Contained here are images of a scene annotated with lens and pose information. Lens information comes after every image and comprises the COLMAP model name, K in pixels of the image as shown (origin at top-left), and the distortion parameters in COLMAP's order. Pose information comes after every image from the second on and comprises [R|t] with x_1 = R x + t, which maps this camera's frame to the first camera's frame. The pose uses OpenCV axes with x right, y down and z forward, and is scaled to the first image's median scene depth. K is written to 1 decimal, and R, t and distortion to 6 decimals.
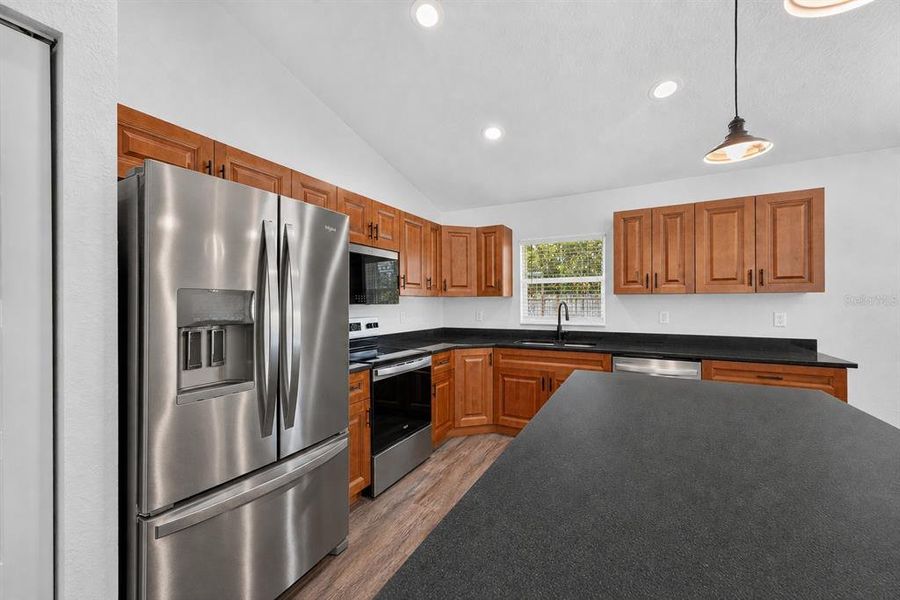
lens RADIAL K [[361.3, 0, 447.1], [0, 361.3, 311.4], [0, 0, 1]] dist [0.007962, 0.000341]
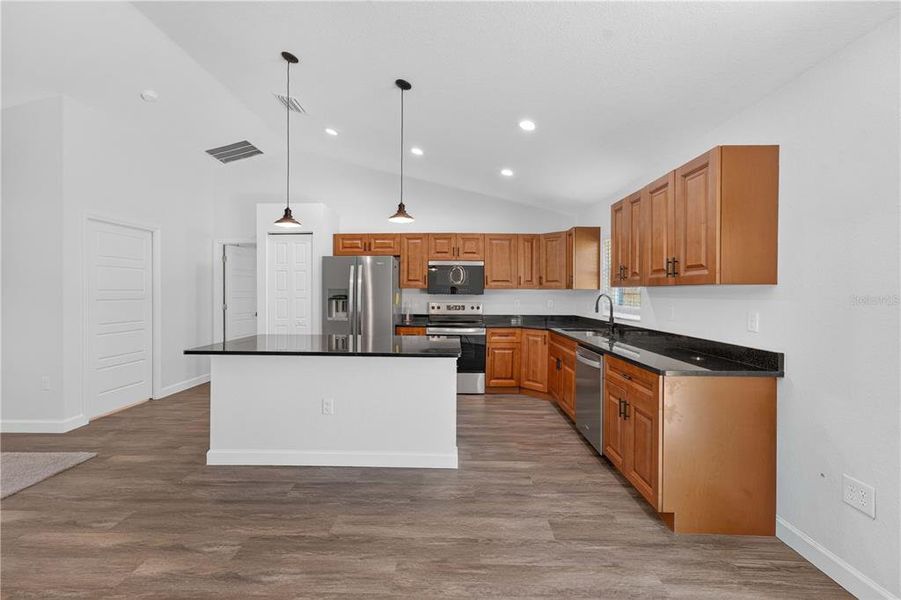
lens RADIAL K [[374.0, 0, 450.5], [0, 374.0, 300.0], [0, 0, 1]] dist [-0.000716, 0.000317]
pose [[0.470865, 0.023776, -0.881885, 1.263736], [-0.030942, 0.999467, 0.010425, -0.008460], [0.881663, 0.022378, 0.471349, 0.124675]]
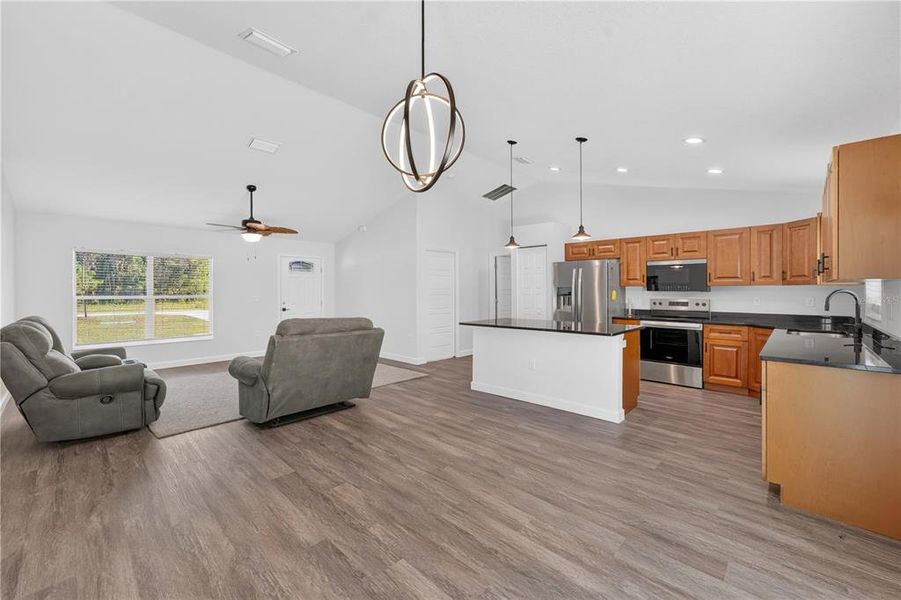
lens RADIAL K [[363.1, 0, 447.1], [0, 363.1, 294.2], [0, 0, 1]] dist [0.001982, 0.000376]
pose [[-0.239988, 0.020861, -0.970552, 1.721871], [-0.020176, 0.999446, 0.026471, -0.026966], [0.970566, 0.025935, -0.239434, 0.300786]]
